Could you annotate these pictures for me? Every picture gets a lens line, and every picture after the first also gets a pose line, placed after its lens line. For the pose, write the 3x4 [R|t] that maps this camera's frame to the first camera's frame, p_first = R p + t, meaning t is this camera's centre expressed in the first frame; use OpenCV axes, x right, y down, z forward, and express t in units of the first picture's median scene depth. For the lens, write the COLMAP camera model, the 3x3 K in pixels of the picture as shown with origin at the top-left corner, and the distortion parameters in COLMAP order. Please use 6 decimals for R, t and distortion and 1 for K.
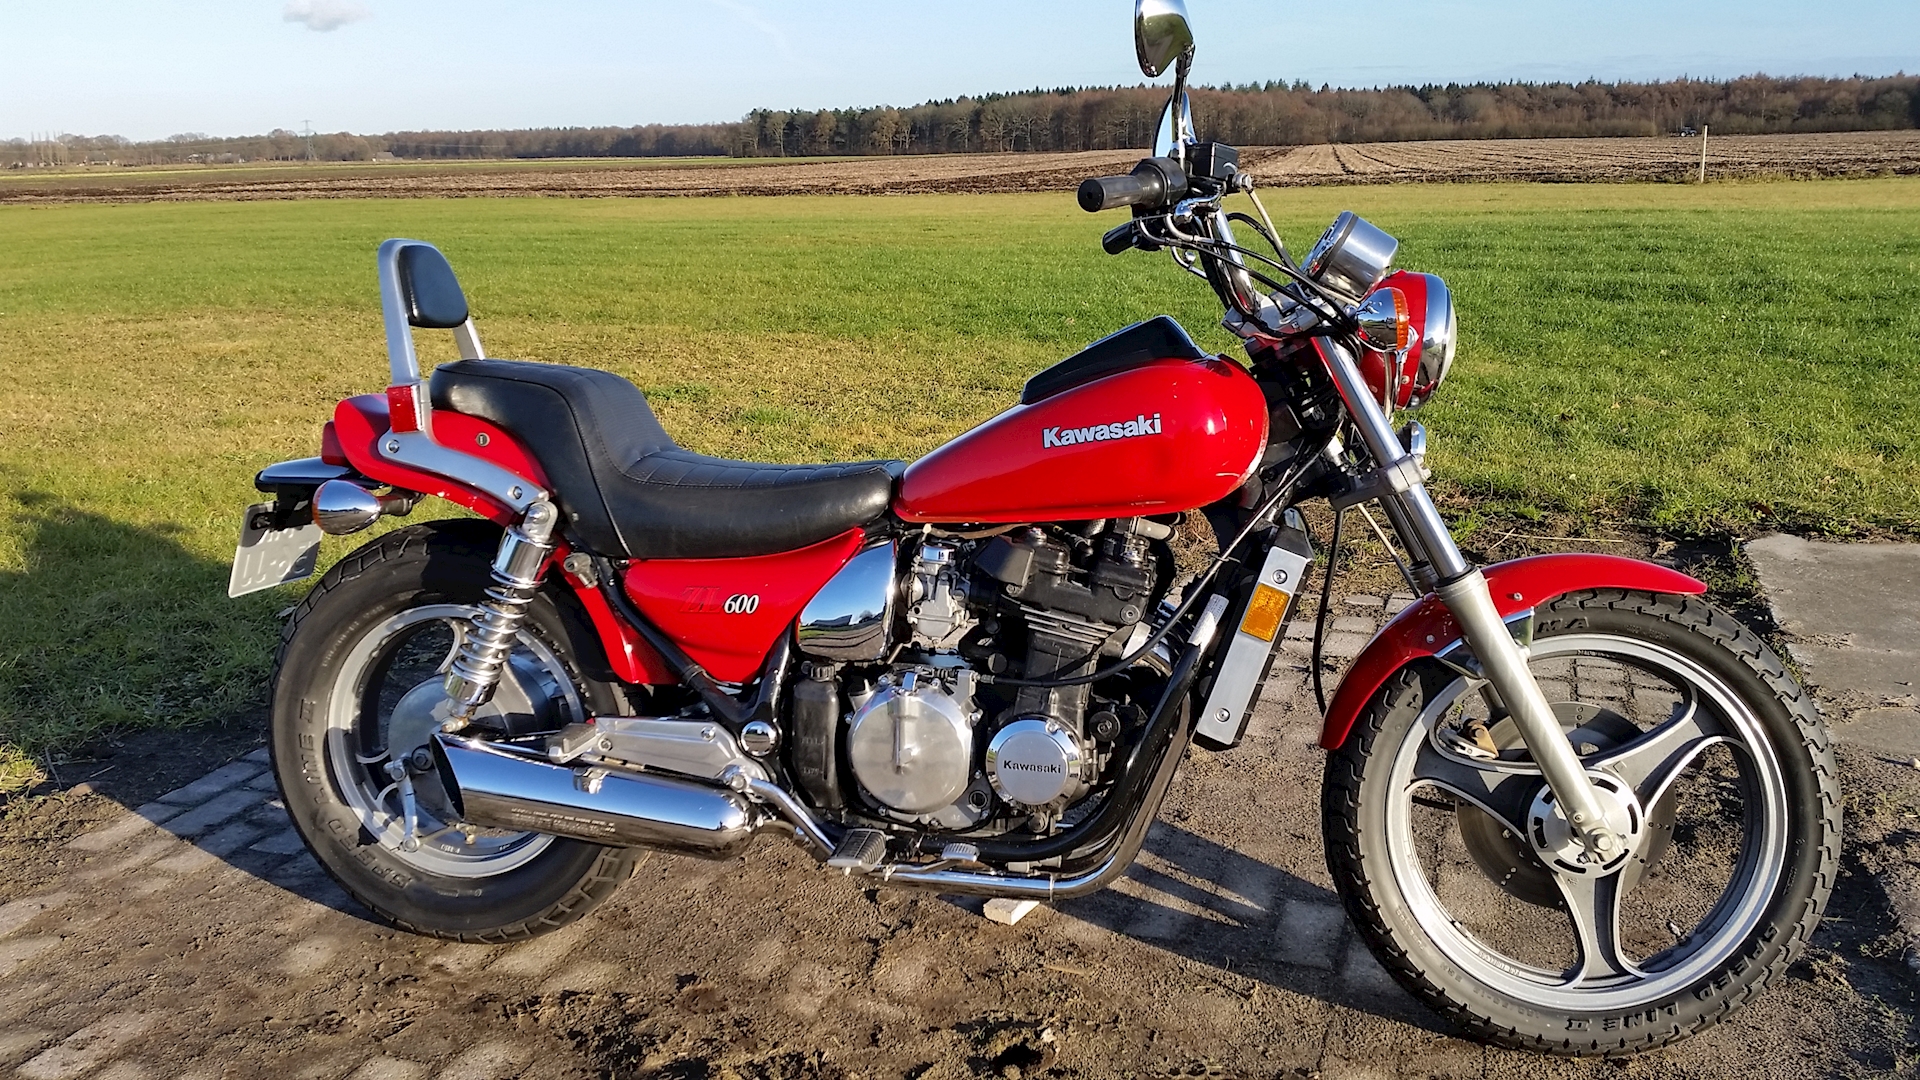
lens RADIAL K [[1535.0, 0, 943.0], [0, 1535.0, 535.6], [0, 0, 1]] dist [0.220953, -0.510619]
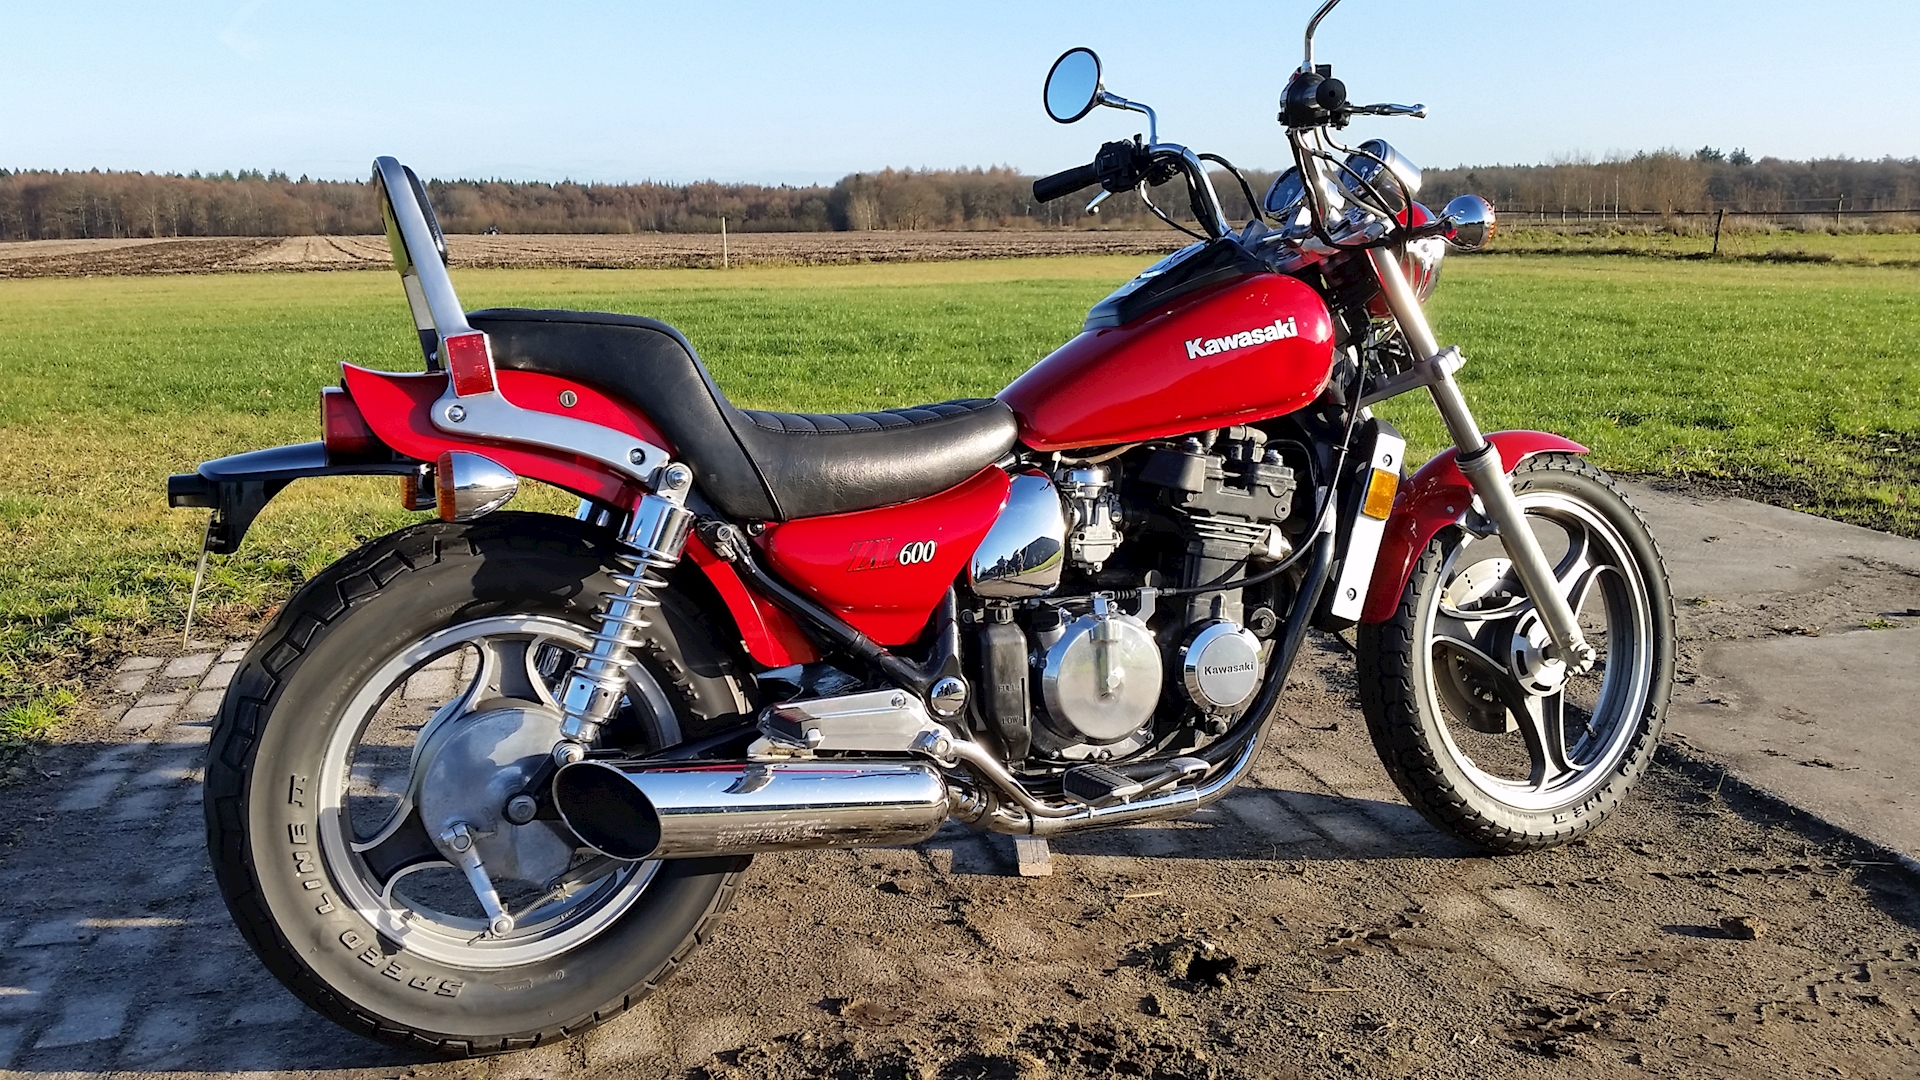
lens RADIAL K [[1545.0, 0, 938.9], [0, 1545.0, 525.8], [0, 0, 1]] dist [0.154515, -0.325735]
pose [[0.821352, -0.099283, 0.561714, -0.620610], [0.134567, 0.990668, -0.021666, 0.049303], [-0.554321, 0.093384, 0.827047, 0.232343]]
